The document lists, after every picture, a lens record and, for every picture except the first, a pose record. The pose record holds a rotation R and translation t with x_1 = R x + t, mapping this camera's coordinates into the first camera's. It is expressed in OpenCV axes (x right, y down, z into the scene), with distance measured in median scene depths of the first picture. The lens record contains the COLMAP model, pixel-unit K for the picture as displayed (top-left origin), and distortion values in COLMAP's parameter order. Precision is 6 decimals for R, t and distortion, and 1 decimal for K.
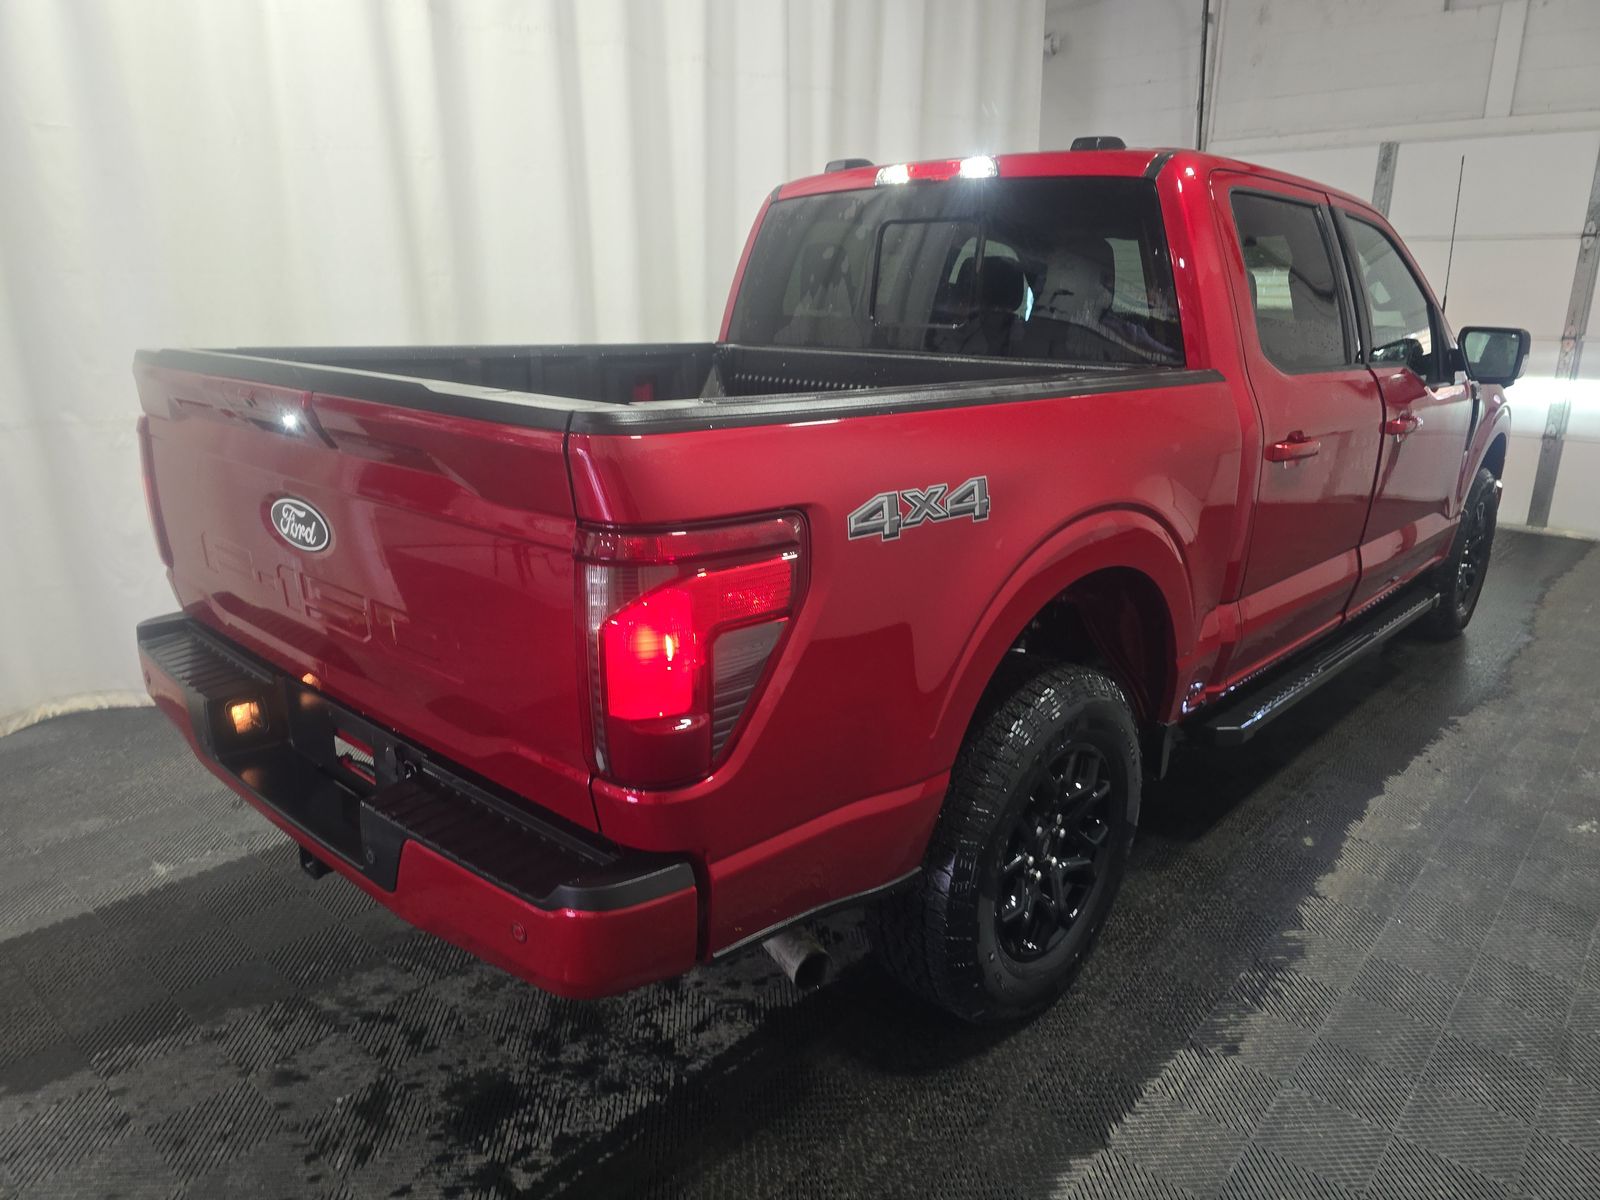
lens RADIAL K [[1079.6, 0, 800.6], [0, 1079.6, 601.0], [0, 0, 1]] dist [-0.002793, -0.009550]
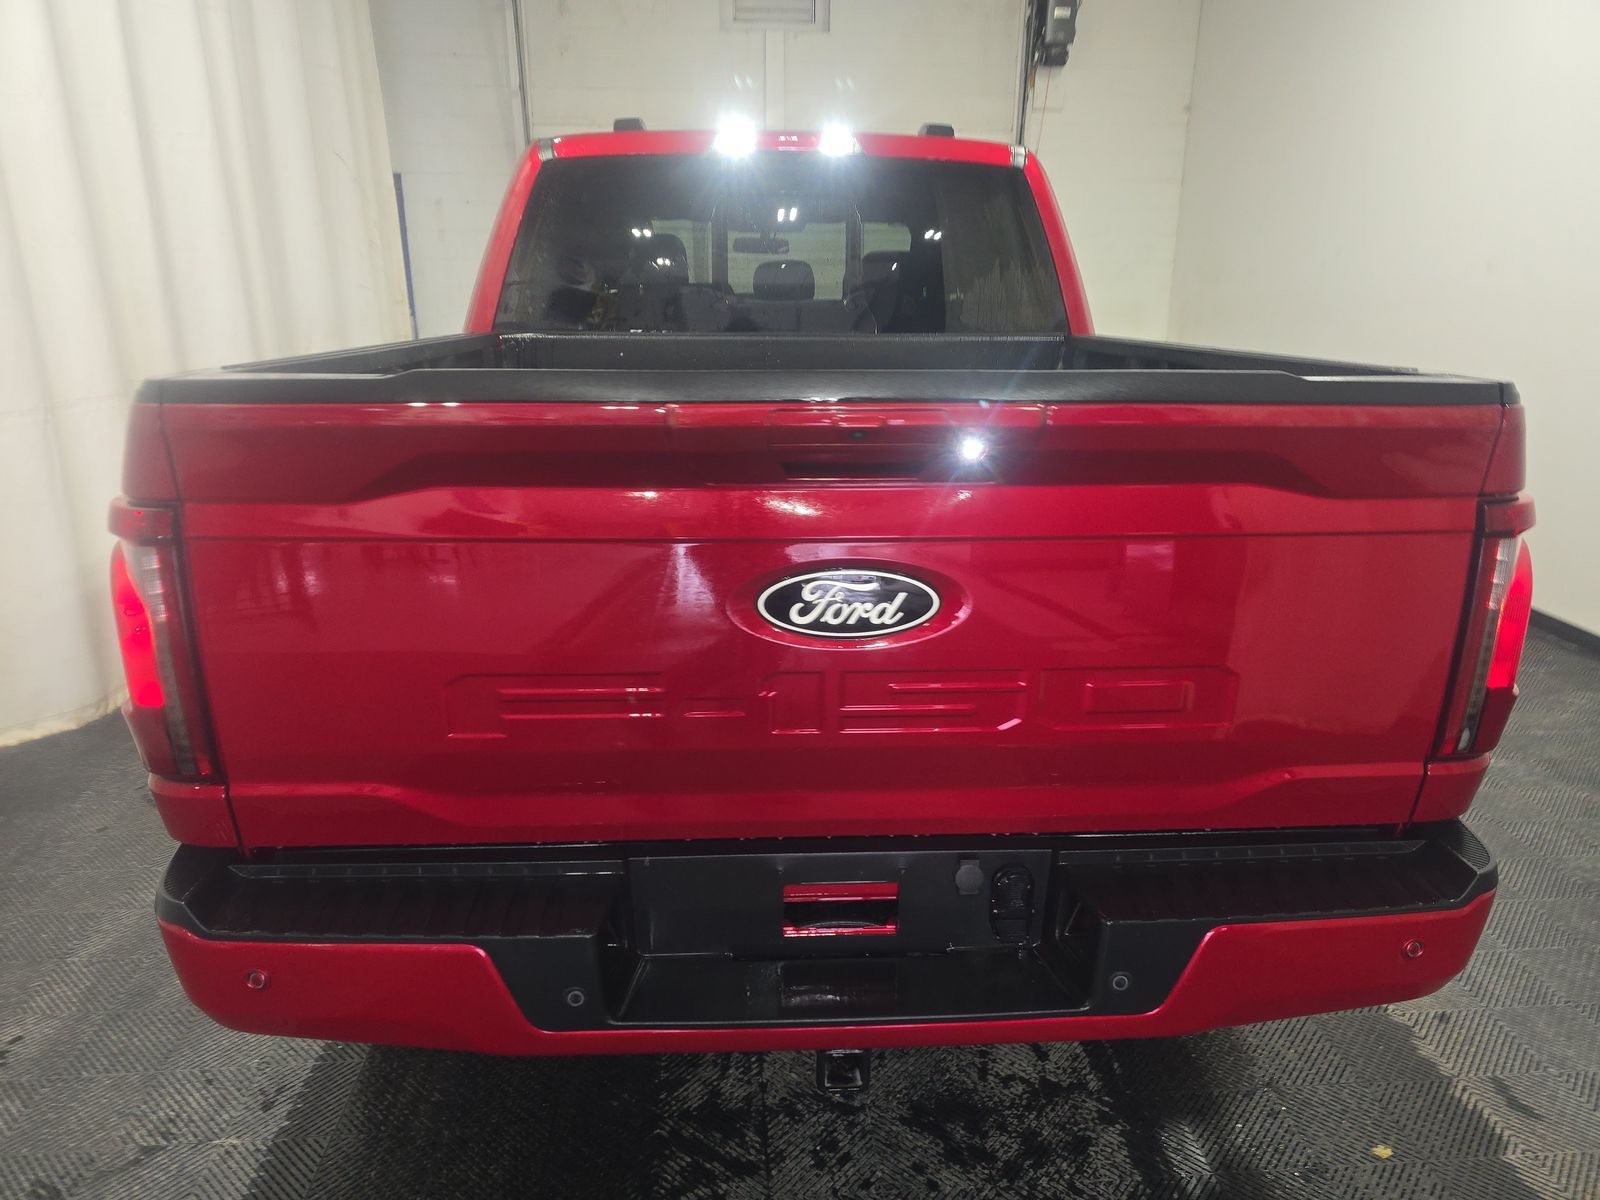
lens RADIAL K [[1079.6, 0, 797.0], [0, 1079.6, 588.5], [0, 0, 1]] dist [-0.002793, -0.009550]
pose [[0.704472, -0.203729, 0.679862, -0.777209], [0.200008, 0.976079, 0.085247, -0.119169], [-0.680967, 0.075924, 0.728368, 0.418959]]
